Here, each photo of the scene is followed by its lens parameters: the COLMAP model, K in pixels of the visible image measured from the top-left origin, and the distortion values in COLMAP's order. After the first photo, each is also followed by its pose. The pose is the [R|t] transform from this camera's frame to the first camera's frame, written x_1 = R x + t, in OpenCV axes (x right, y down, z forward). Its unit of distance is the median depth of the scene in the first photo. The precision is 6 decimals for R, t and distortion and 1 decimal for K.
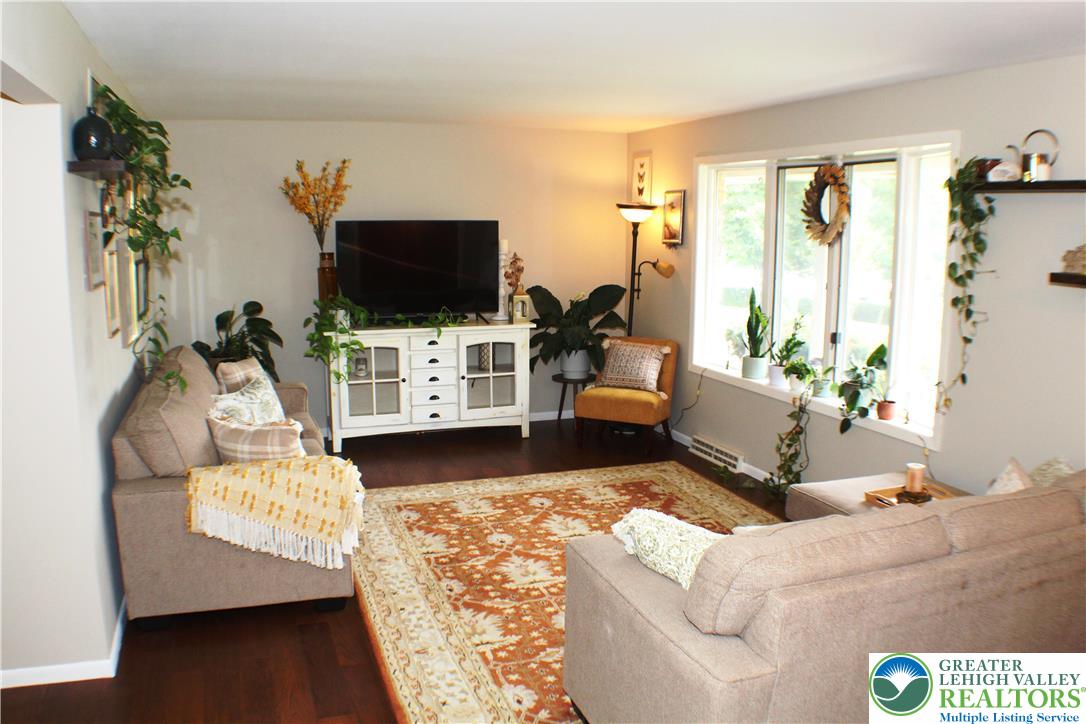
lens RADIAL K [[854.1, 0, 543.0], [0, 854.1, 362.0], [0, 0, 1]] dist [-0.220052, 0.093208]
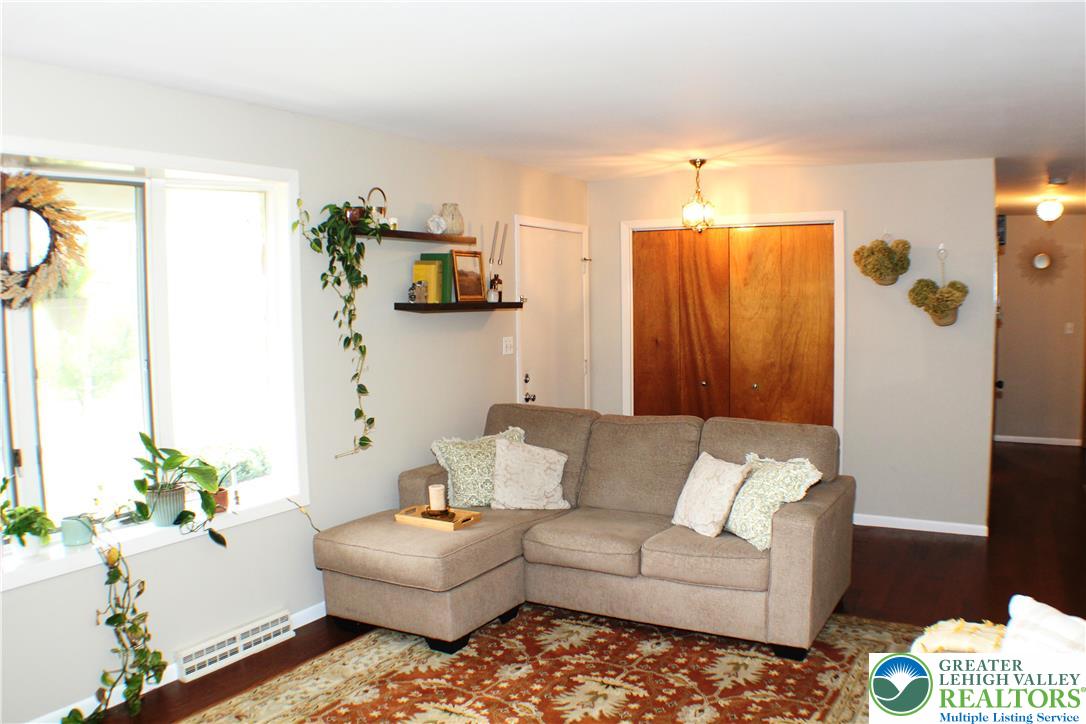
lens RADIAL K [[854.1, 0, 543.0], [0, 854.1, 362.0], [0, 0, 1]] dist [-0.220052, 0.093208]
pose [[-0.630983, -0.053304, 0.773963, -0.460319], [0.140742, 0.973217, 0.181768, -0.201315], [-0.762923, 0.223622, -0.606582, 1.423314]]
